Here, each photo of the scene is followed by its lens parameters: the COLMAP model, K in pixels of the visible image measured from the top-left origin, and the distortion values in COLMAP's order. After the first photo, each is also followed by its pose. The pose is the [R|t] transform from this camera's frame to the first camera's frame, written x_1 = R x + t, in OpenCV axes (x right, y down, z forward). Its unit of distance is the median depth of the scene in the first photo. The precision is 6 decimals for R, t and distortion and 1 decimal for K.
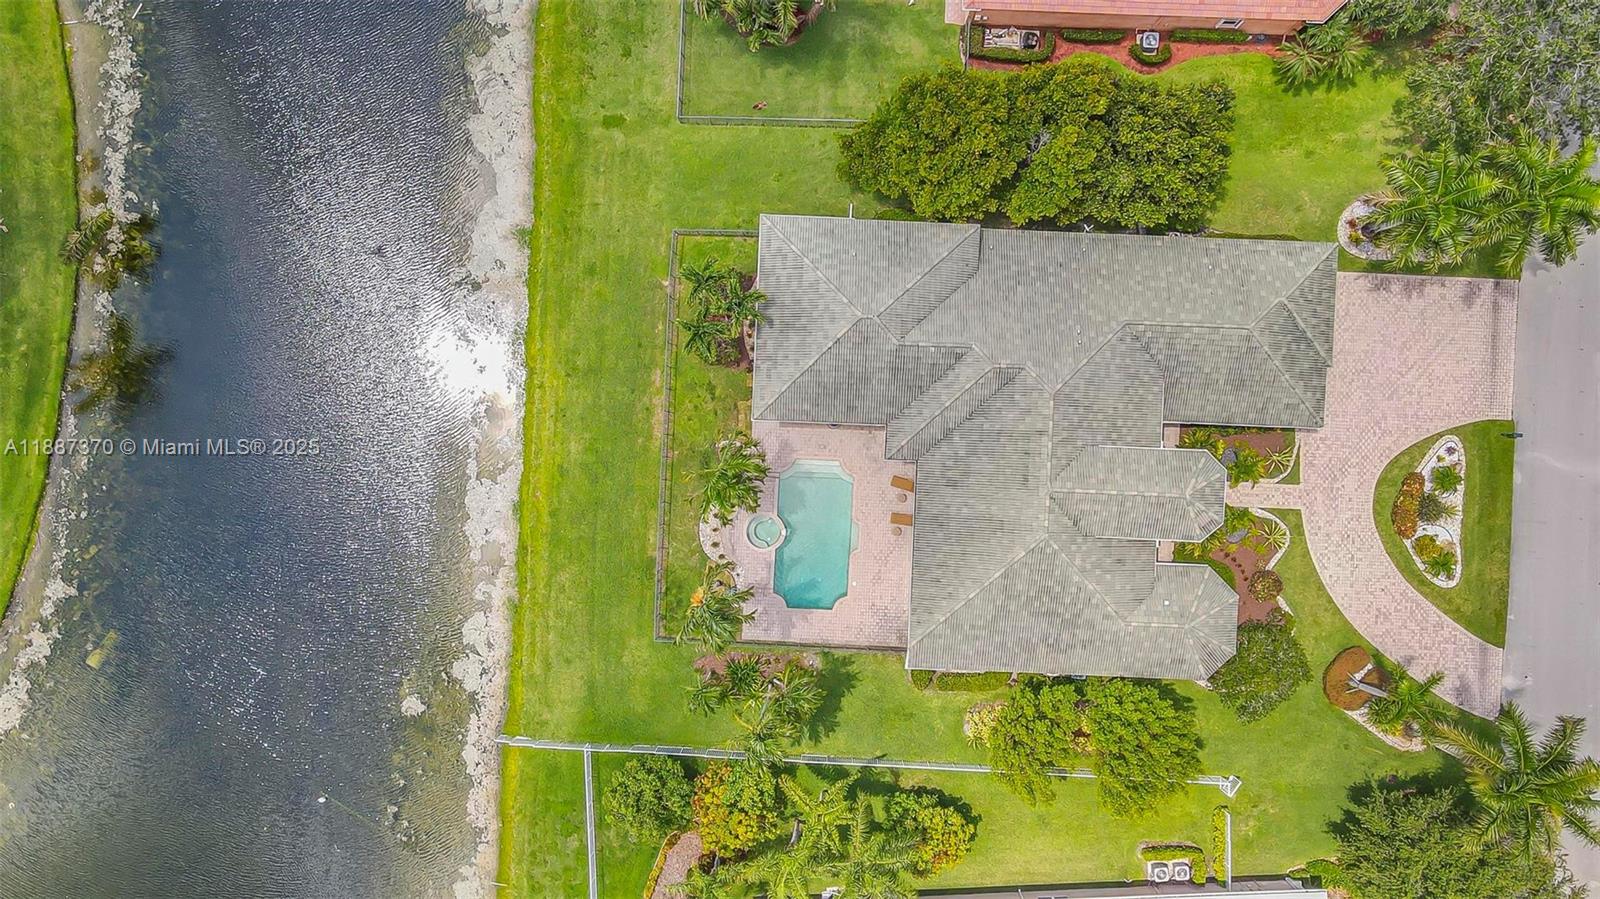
lens RADIAL K [[1226.0, 0, 800.0], [0, 1226.0, 449.5], [0, 0, 1]] dist [-0.024865, 0.081171]
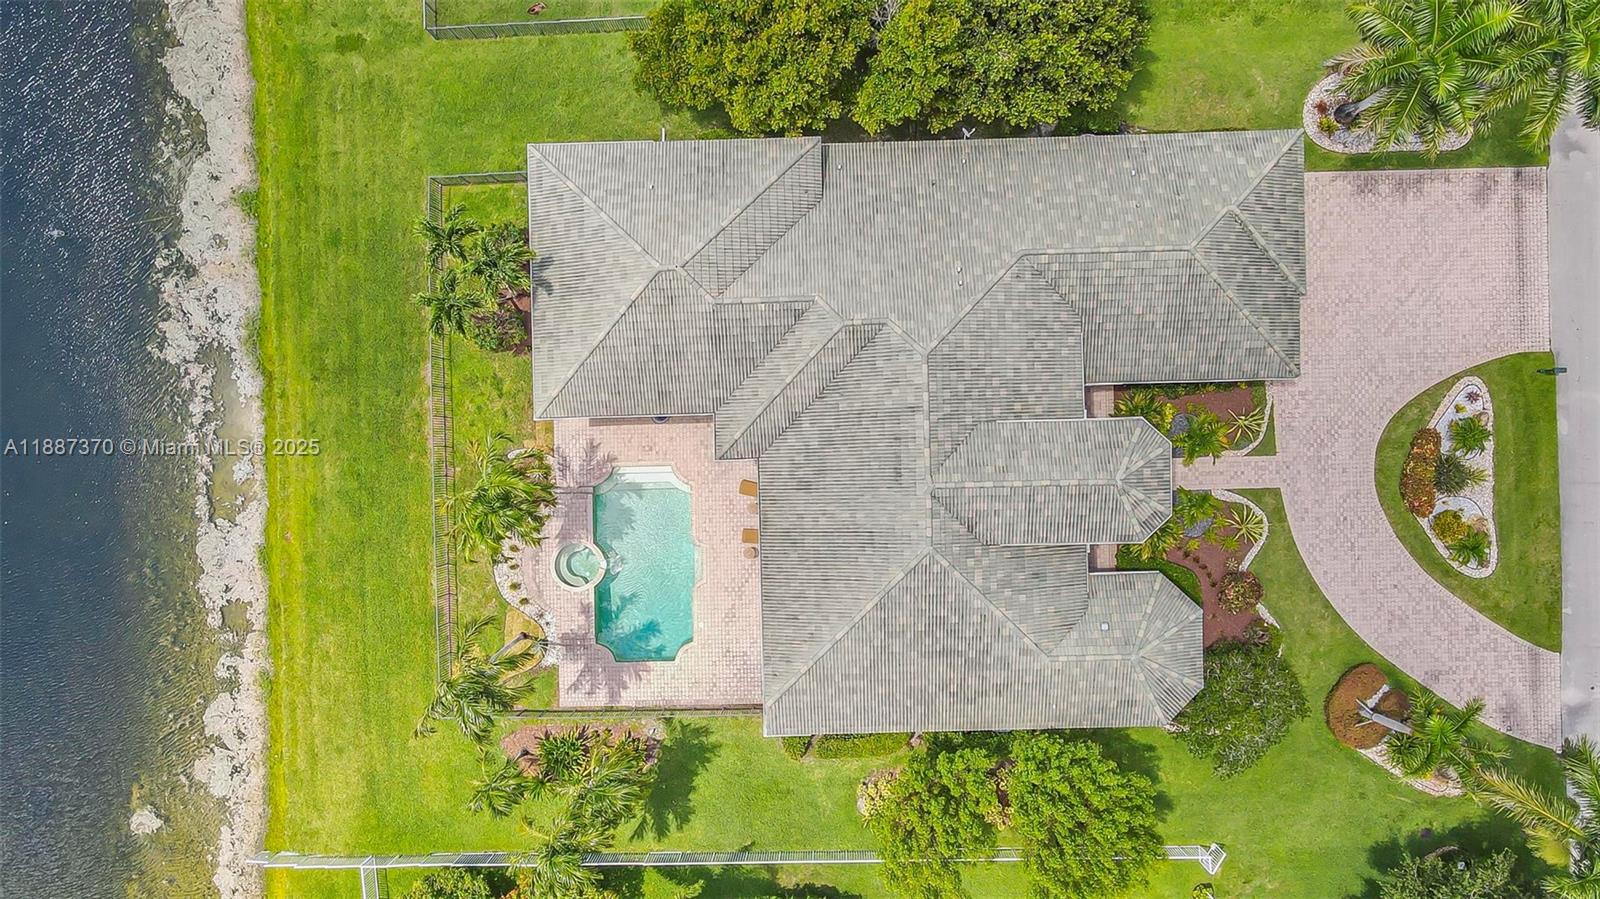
lens RADIAL K [[1226.0, 0, 800.0], [0, 1226.0, 449.5], [0, 0, 1]] dist [-0.024865, 0.081171]
pose [[0.997653, -0.068314, -0.004579, 0.117884], [0.068305, 0.997662, -0.002157, 0.006602], [0.004716, 0.001839, 0.999987, 0.240641]]
